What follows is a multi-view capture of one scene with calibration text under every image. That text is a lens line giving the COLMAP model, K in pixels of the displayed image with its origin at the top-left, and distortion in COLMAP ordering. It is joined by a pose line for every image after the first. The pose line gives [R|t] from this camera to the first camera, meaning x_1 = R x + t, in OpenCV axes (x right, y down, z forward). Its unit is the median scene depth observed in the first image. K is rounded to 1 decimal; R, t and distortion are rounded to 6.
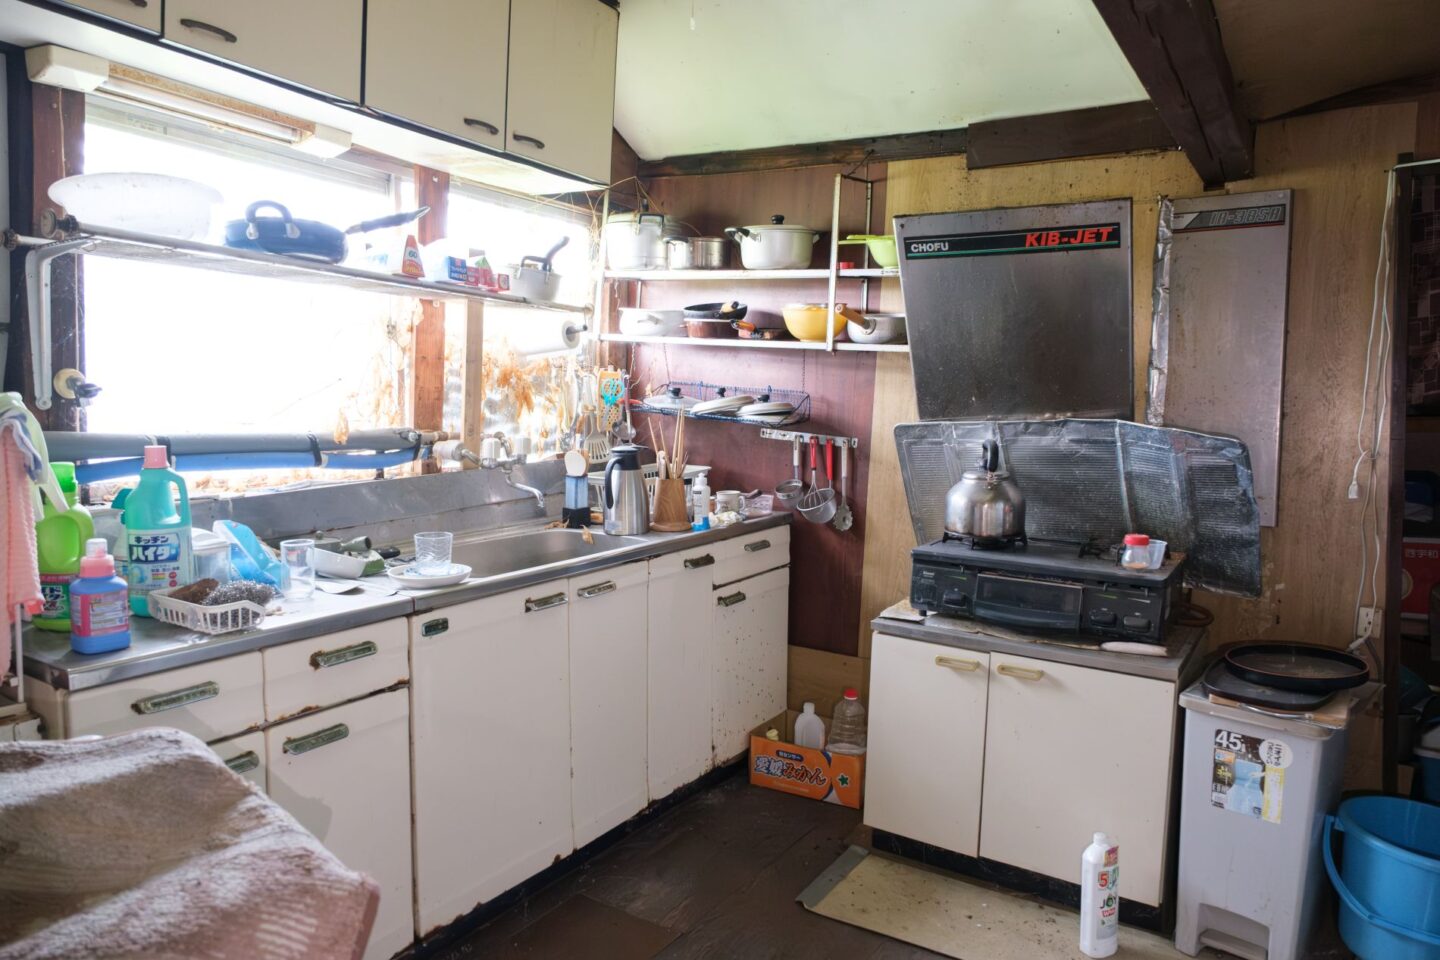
lens RADIAL K [[966.1, 0, 720.0], [0, 966.1, 480.0], [0, 0, 1]] dist [-0.005237, -0.003504]
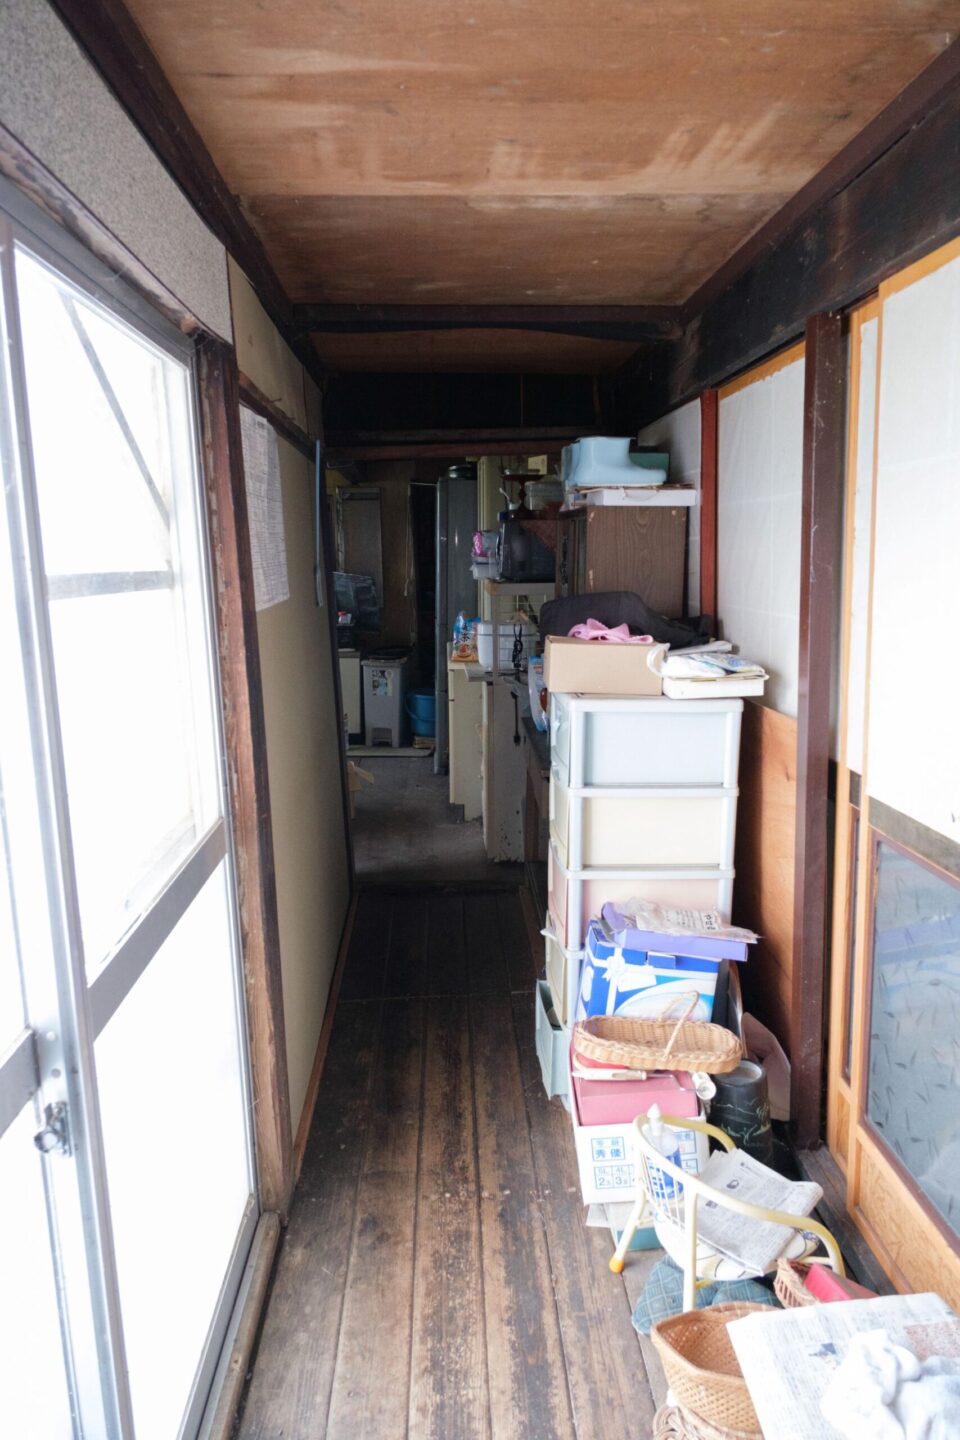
lens RADIAL K [[1254.2, 0, 480.0], [0, 1254.2, 720.0], [0, 0, 1]] dist [-0.000615, 0.001667]
pose [[0.821329, -0.102445, 0.561181, -1.330892], [0.067811, 0.994301, 0.082266, 0.096004], [-0.566410, -0.029513, 0.823595, -2.267845]]
